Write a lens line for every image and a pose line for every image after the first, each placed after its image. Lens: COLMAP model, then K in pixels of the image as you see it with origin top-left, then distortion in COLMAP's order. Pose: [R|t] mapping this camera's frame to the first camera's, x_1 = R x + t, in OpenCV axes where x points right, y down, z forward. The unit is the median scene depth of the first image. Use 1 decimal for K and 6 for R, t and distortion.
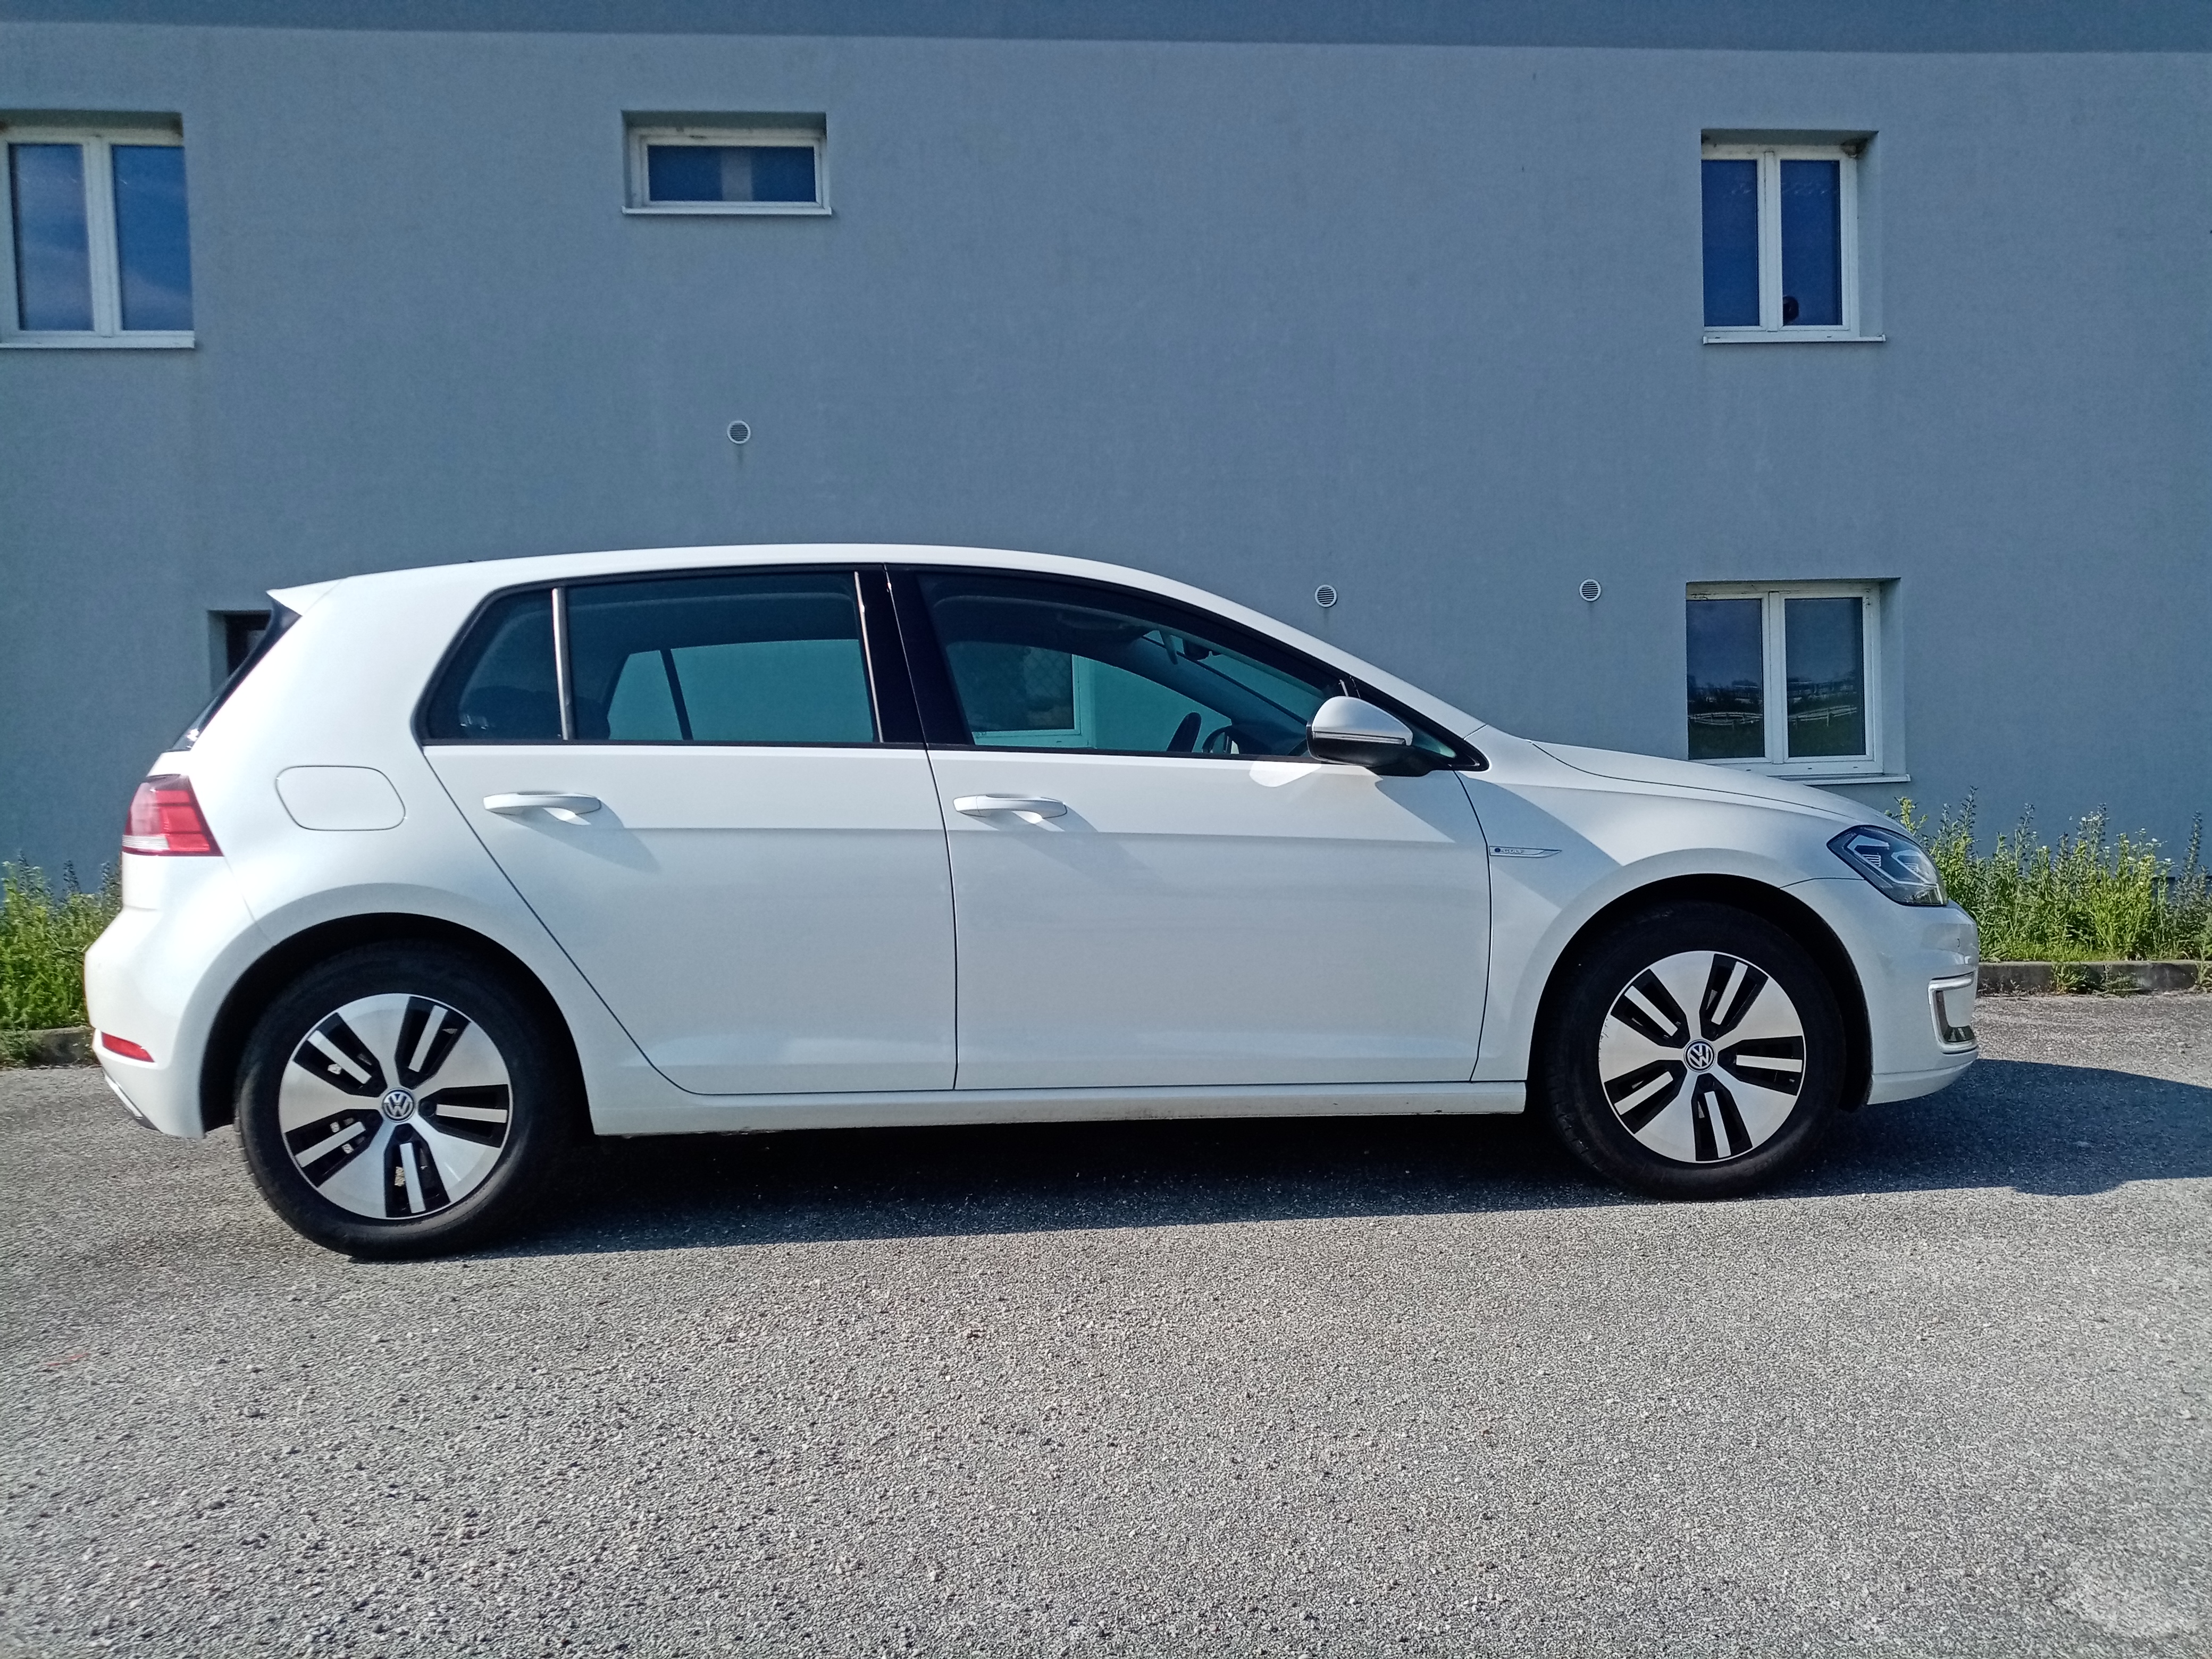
lens RADIAL K [[1771.4, 0, 1107.5], [0, 1771.4, 823.1], [0, 0, 1]] dist [0.022347, -0.035106]
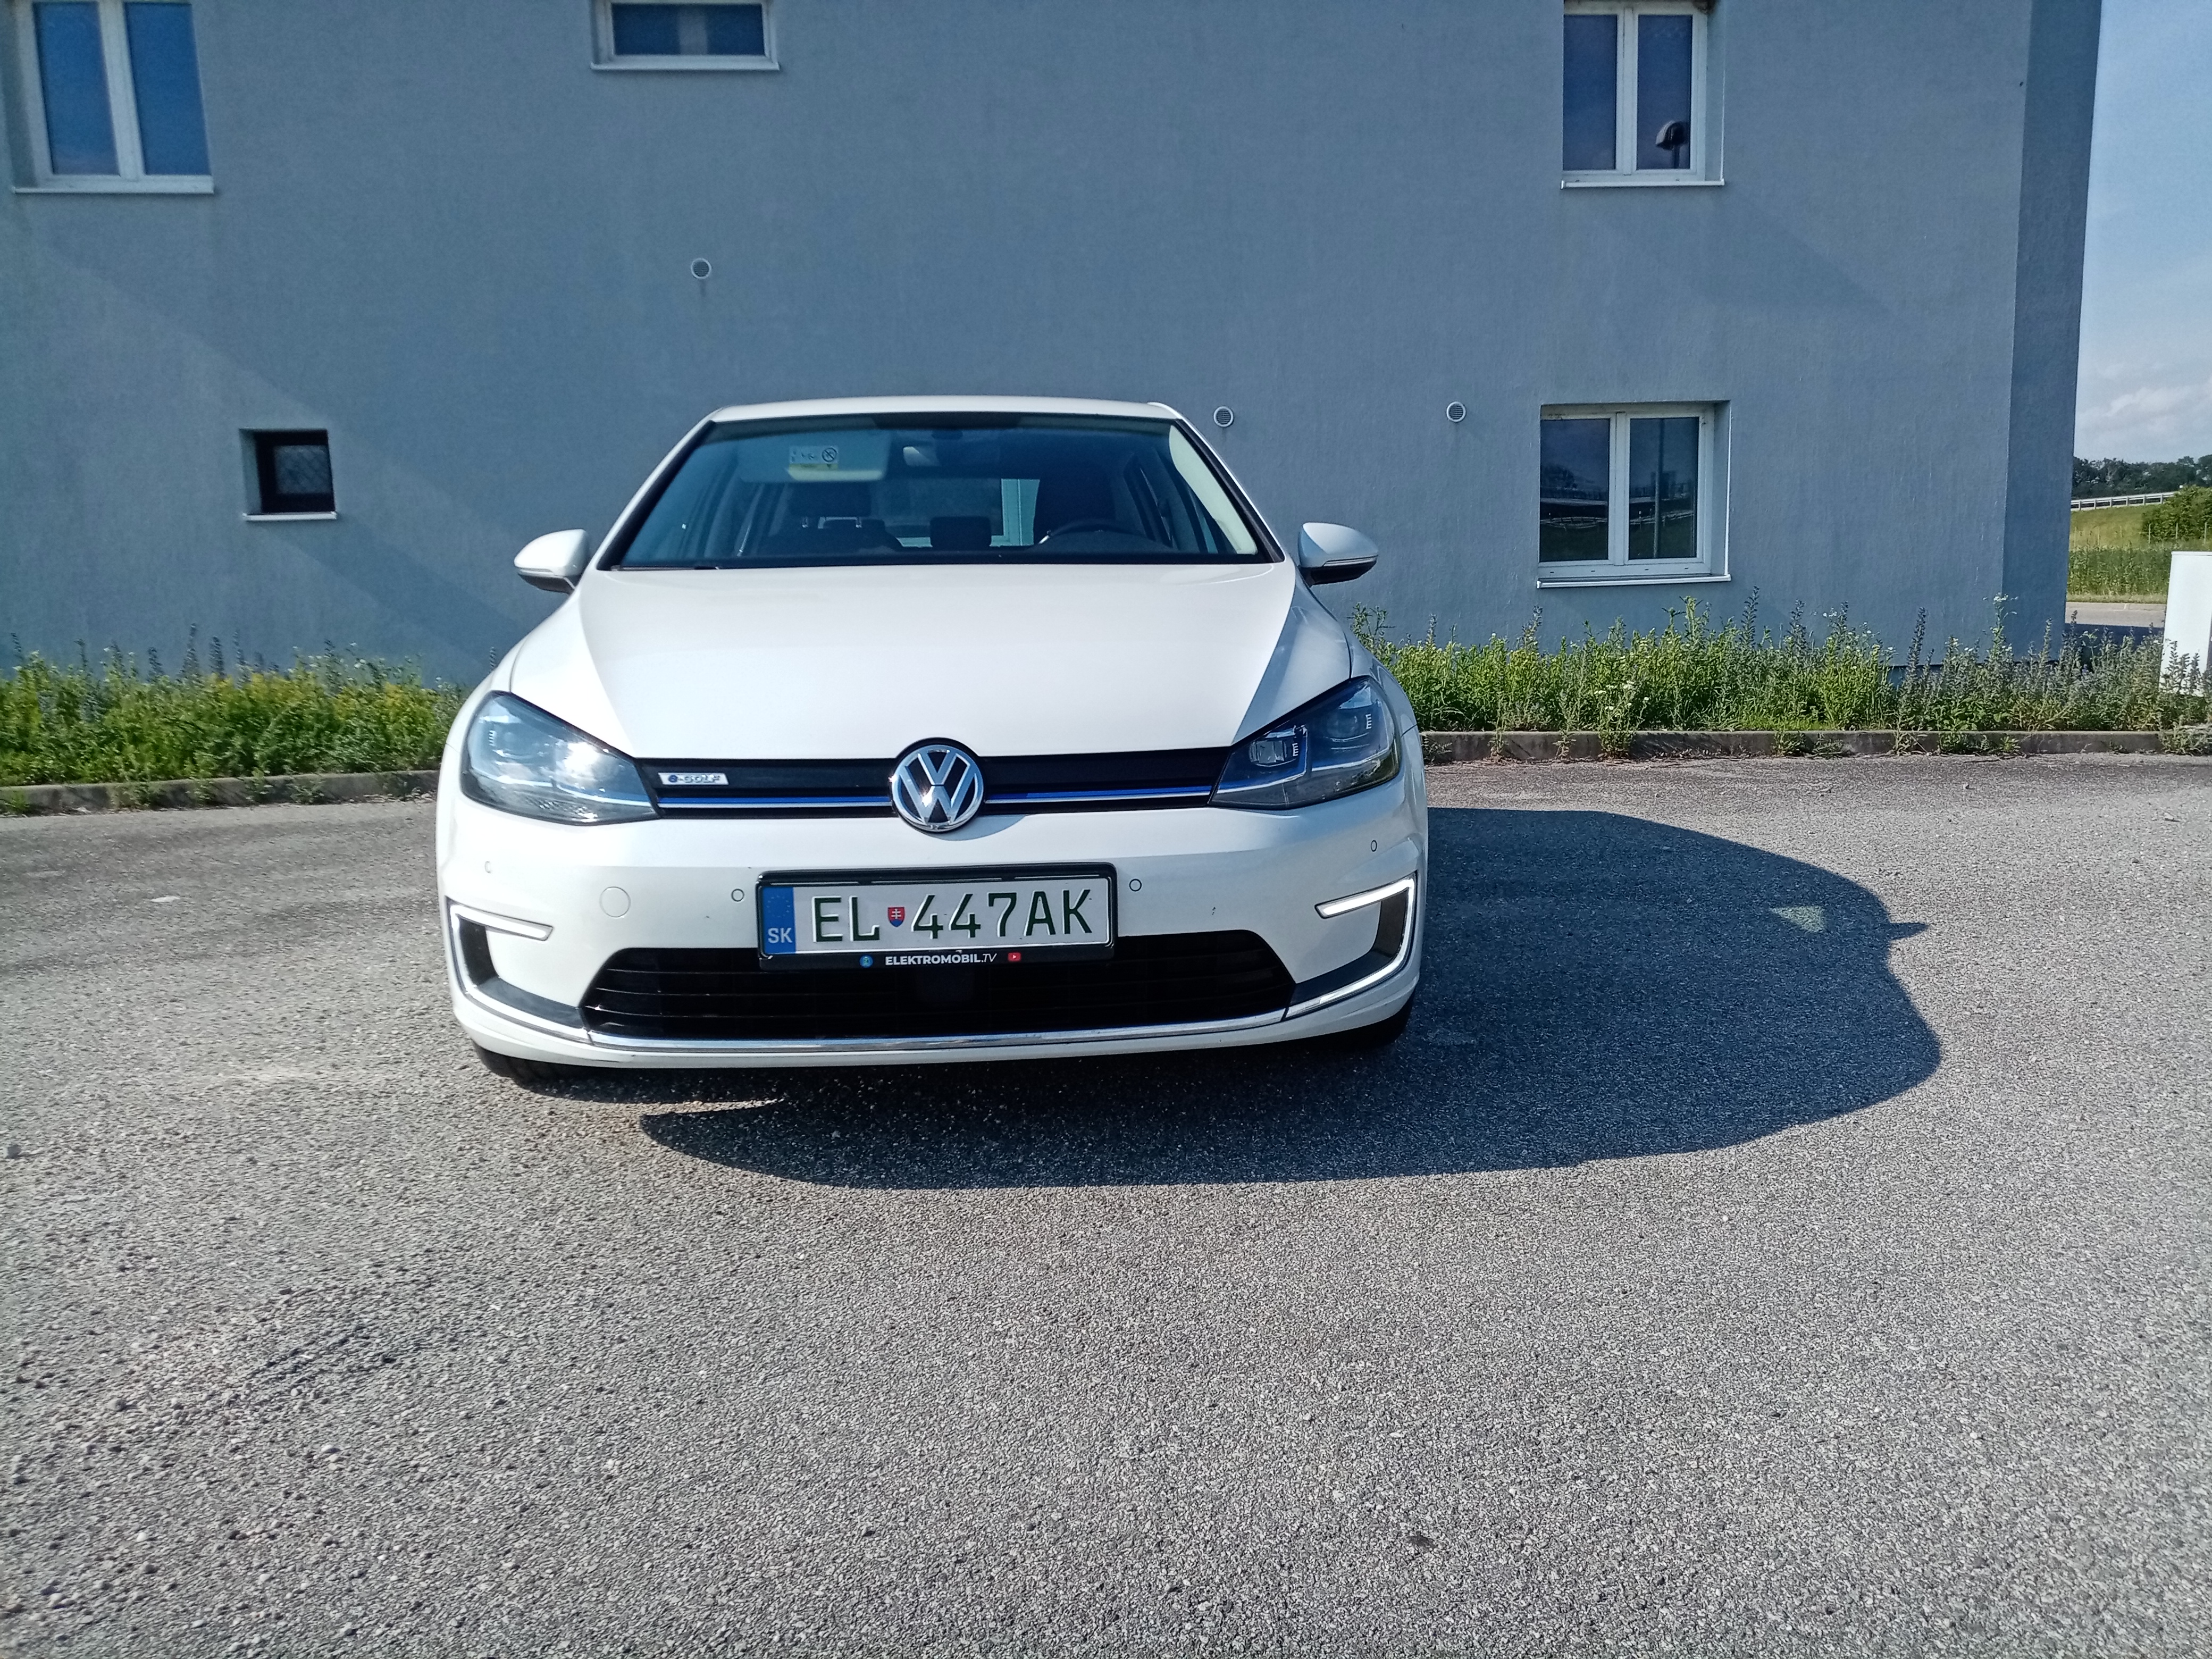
lens RADIAL K [[1745.5, 0, 1106.8], [0, 1745.5, 818.4], [0, 0, 1]] dist [0.007326, -0.002392]
pose [[0.999850, -0.002038, 0.017227, 0.086248], [0.000051, 0.993419, 0.114539, -0.002327], [-0.017347, -0.114521, 0.993269, -0.419708]]
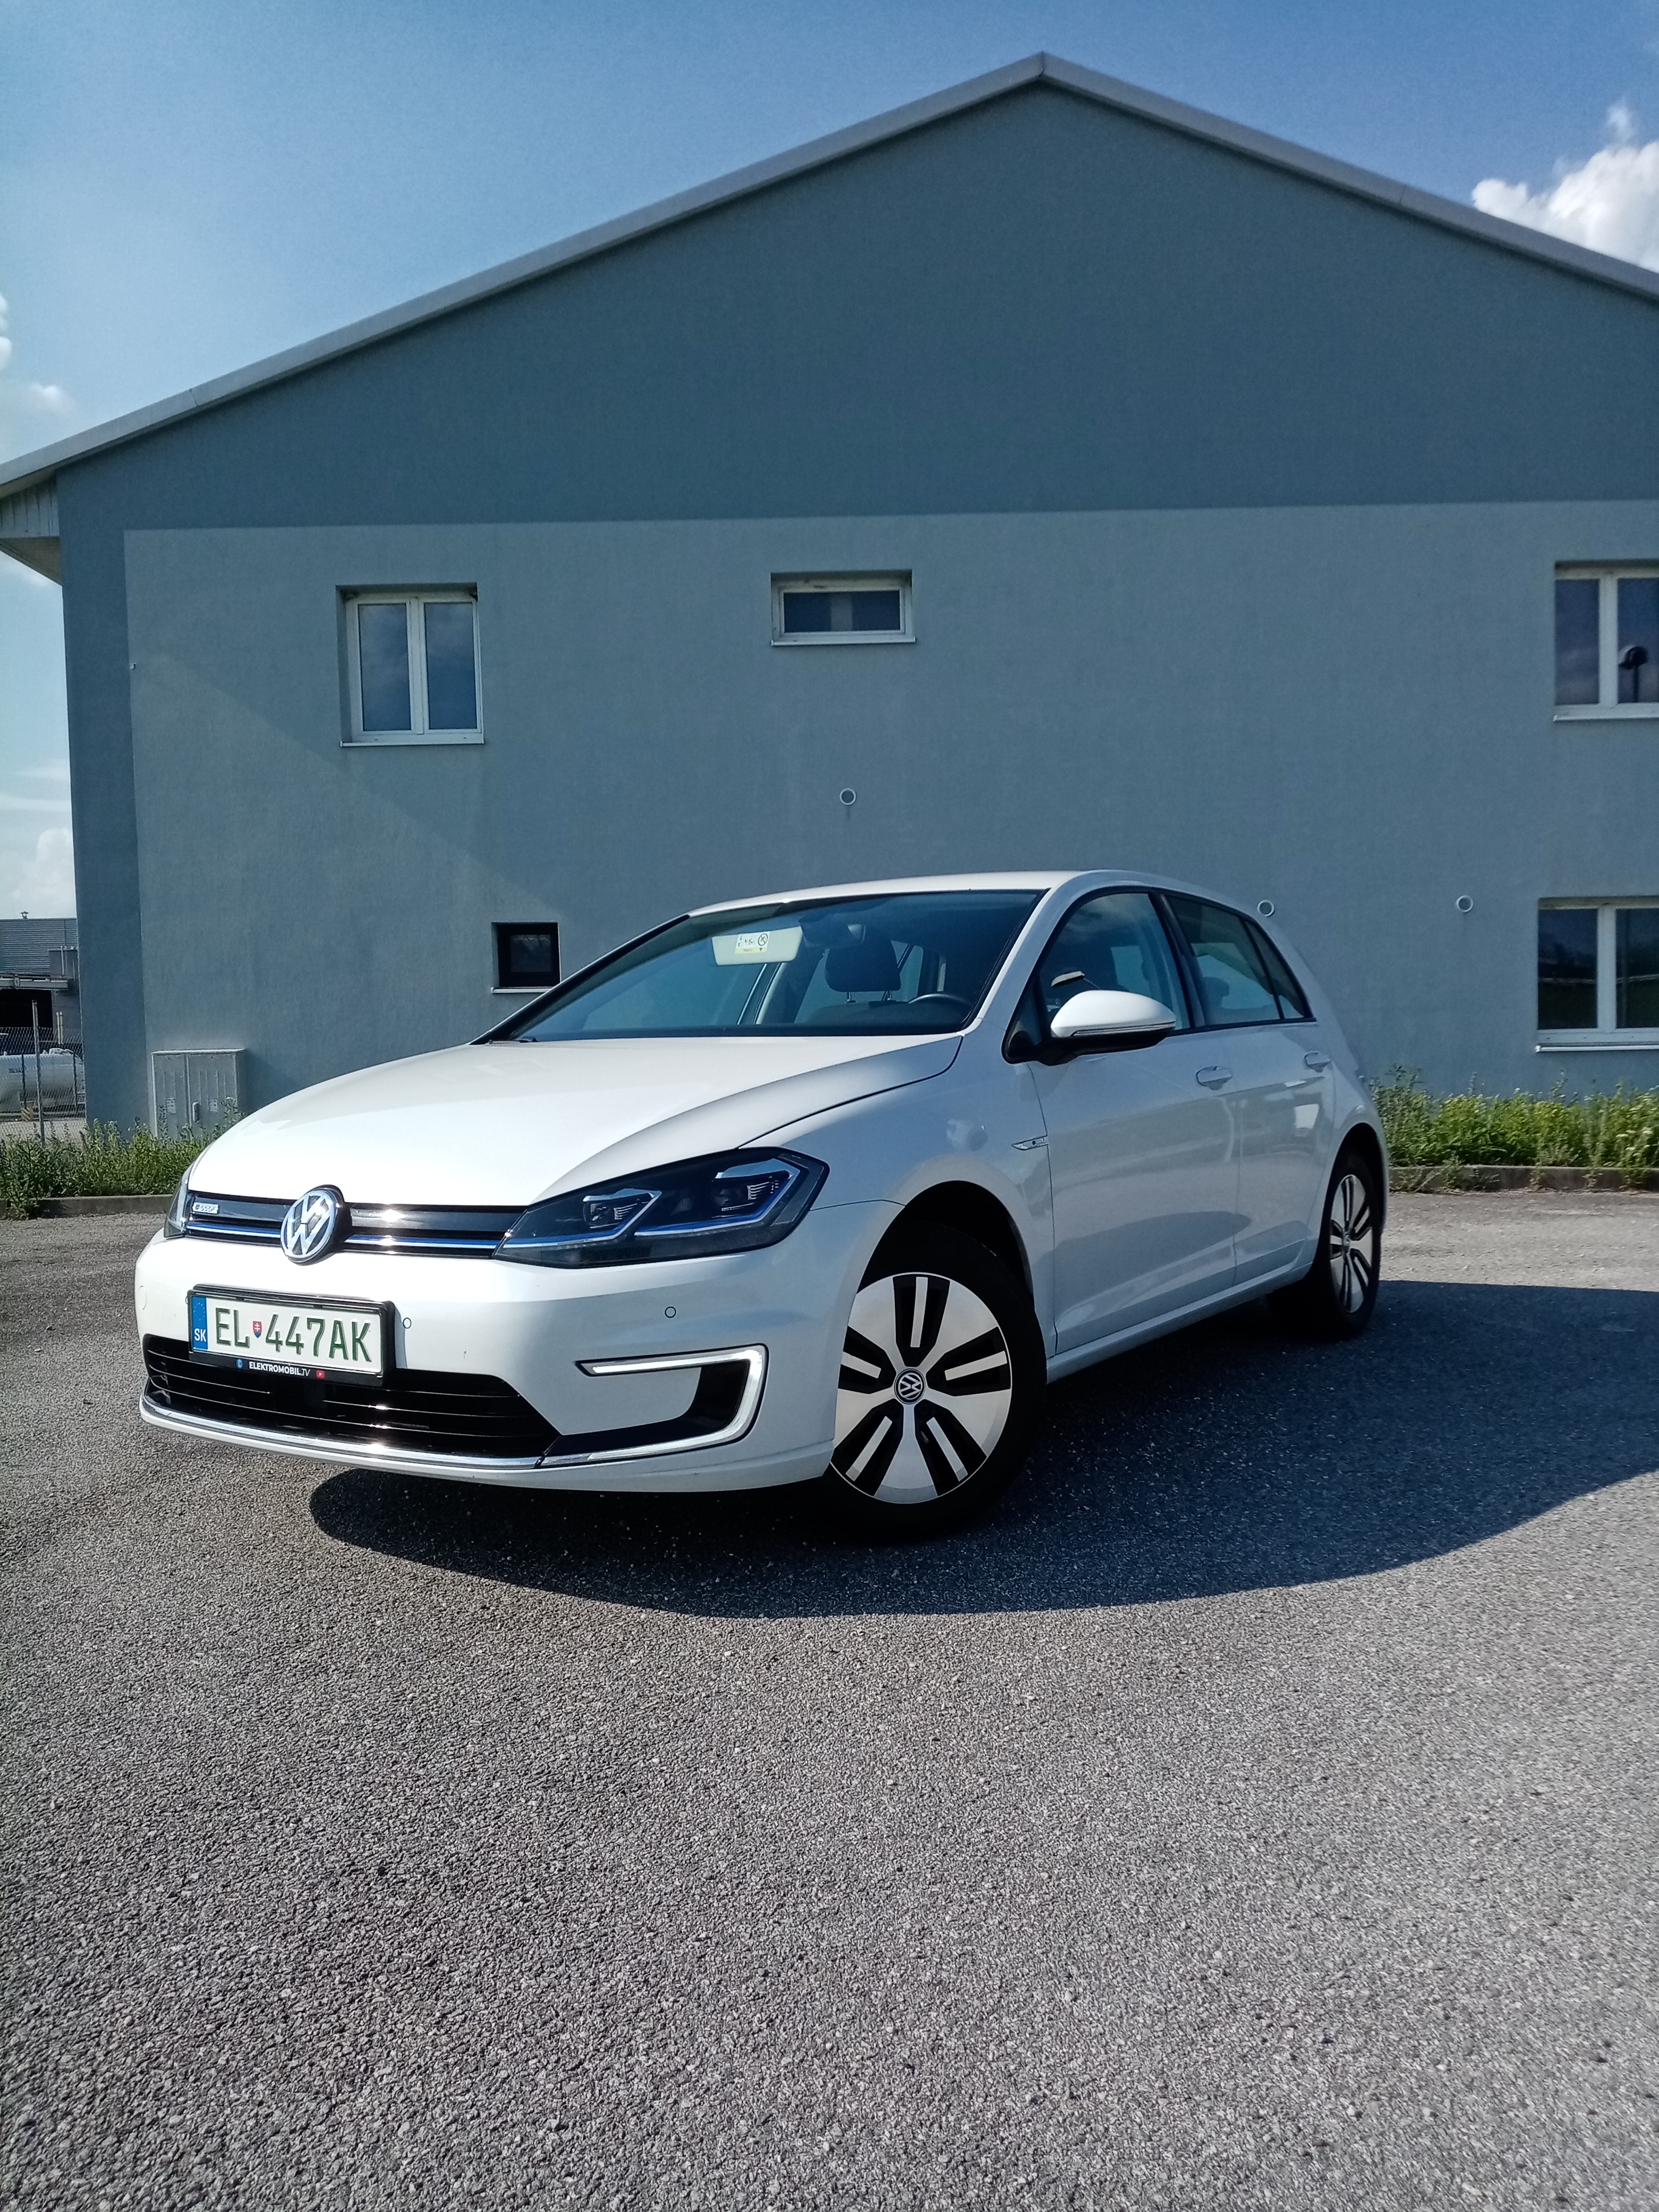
lens RADIAL K [[1745.5, 0, 829.5], [0, 1745.5, 1106.0], [0, 0, 1]] dist [0.007326, -0.002392]
pose [[0.996179, 0.010474, -0.086704, -0.277316], [-0.009201, 0.999844, 0.015072, 0.016543], [0.086848, -0.014217, 0.996120, -1.107708]]
